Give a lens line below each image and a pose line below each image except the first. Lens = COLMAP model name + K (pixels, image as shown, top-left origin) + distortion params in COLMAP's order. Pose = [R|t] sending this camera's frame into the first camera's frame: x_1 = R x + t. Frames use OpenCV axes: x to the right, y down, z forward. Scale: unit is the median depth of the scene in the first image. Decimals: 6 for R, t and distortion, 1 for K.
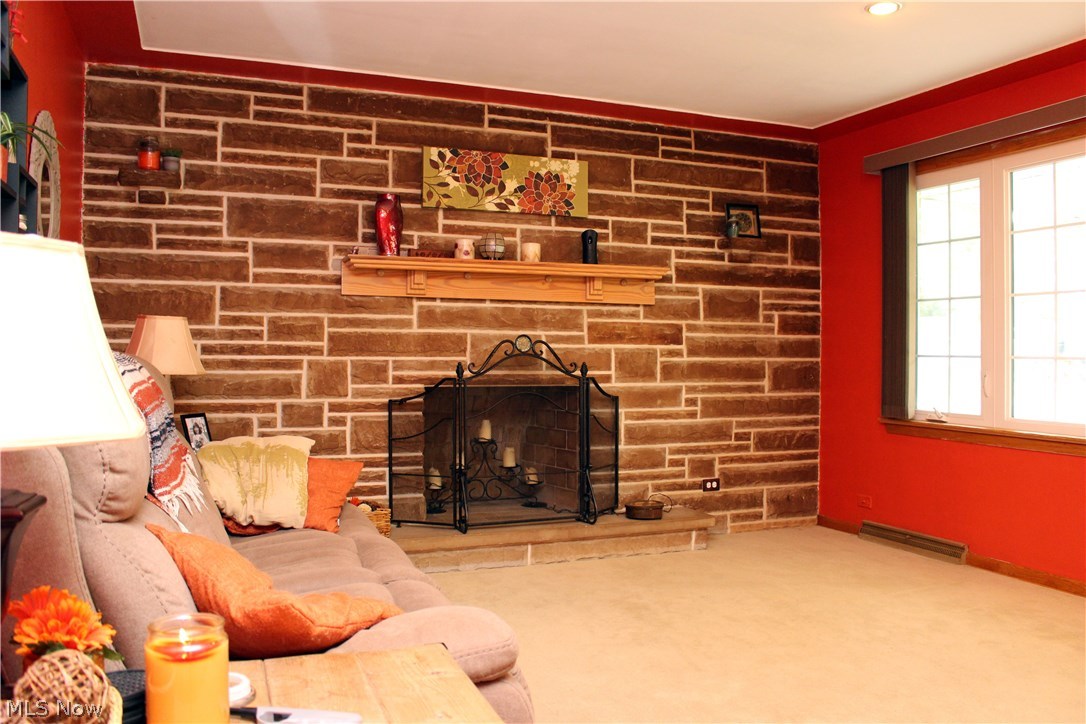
lens RADIAL K [[898.0, 0, 544.3], [0, 898.0, 367.6], [0, 0, 1]] dist [-0.156078, 0.124673]
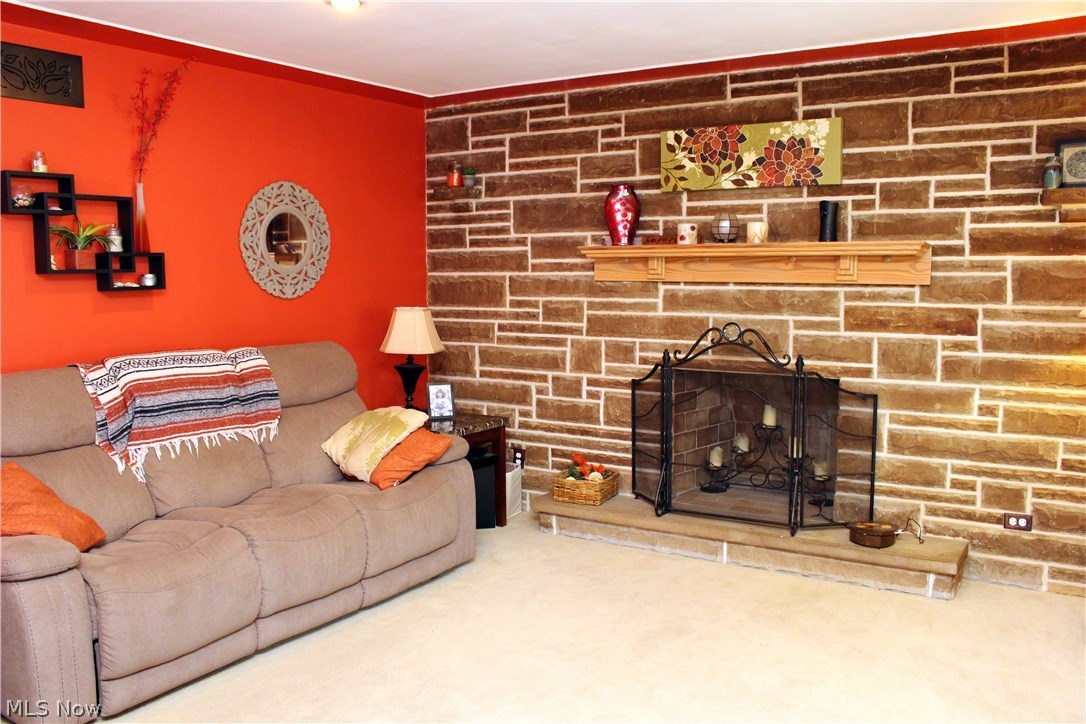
lens RADIAL K [[898.0, 0, 544.3], [0, 898.0, 367.6], [0, 0, 1]] dist [-0.156078, 0.124673]
pose [[0.581052, 0.077447, -0.810173, 0.591652], [-0.004014, 0.995723, 0.092306, -0.071191], [0.813856, -0.050382, 0.578878, 0.281548]]
